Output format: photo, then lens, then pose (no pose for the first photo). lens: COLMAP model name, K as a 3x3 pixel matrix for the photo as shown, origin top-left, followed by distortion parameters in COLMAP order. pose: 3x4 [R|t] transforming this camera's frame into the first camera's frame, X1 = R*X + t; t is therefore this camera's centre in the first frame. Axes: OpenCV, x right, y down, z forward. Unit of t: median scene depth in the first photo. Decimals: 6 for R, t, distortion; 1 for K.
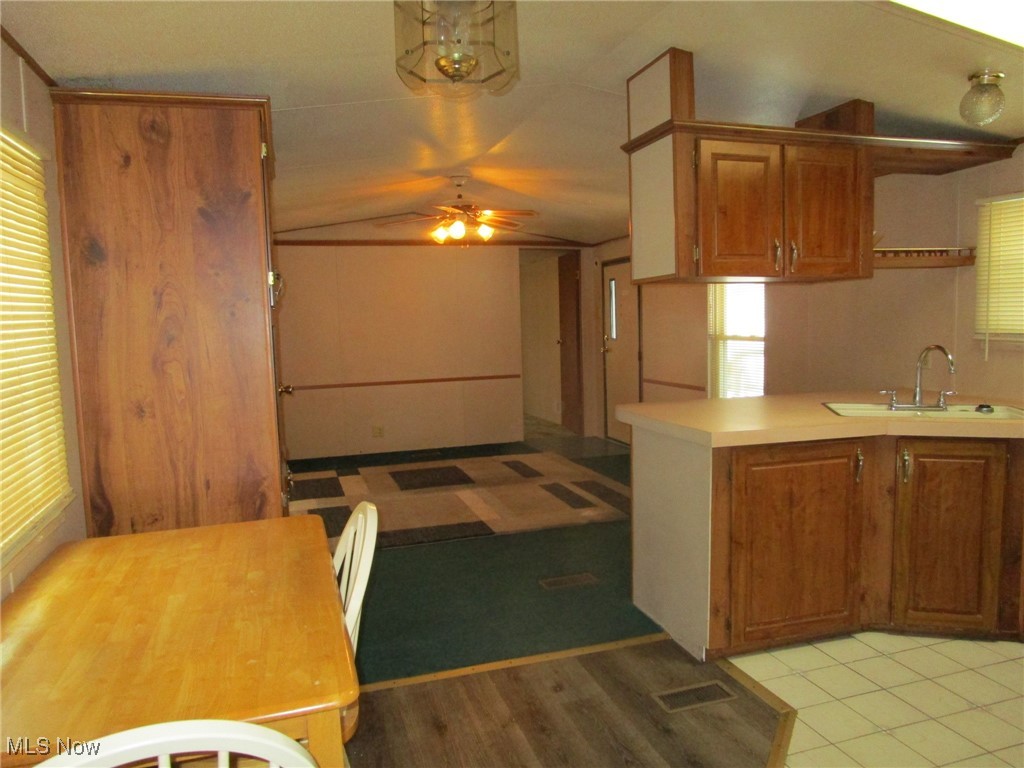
lens RADIAL K [[727.5, 0, 509.4], [0, 727.5, 387.7], [0, 0, 1]] dist [-0.034660, 0.014695]
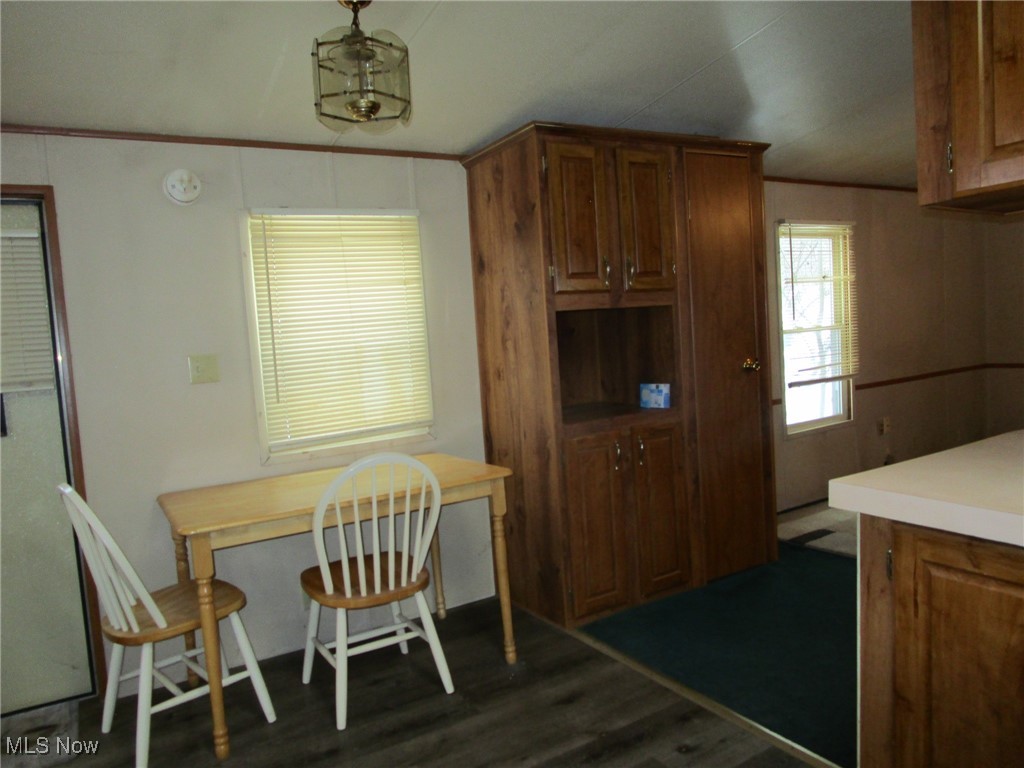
lens RADIAL K [[727.5, 0, 506.8], [0, 727.5, 388.7], [0, 0, 1]] dist [-0.034660, 0.014695]
pose [[0.236559, 0.087293, -0.967688, 0.705681], [-0.029835, 0.996139, 0.082566, -0.047422], [0.971159, 0.009340, 0.238250, 0.553347]]
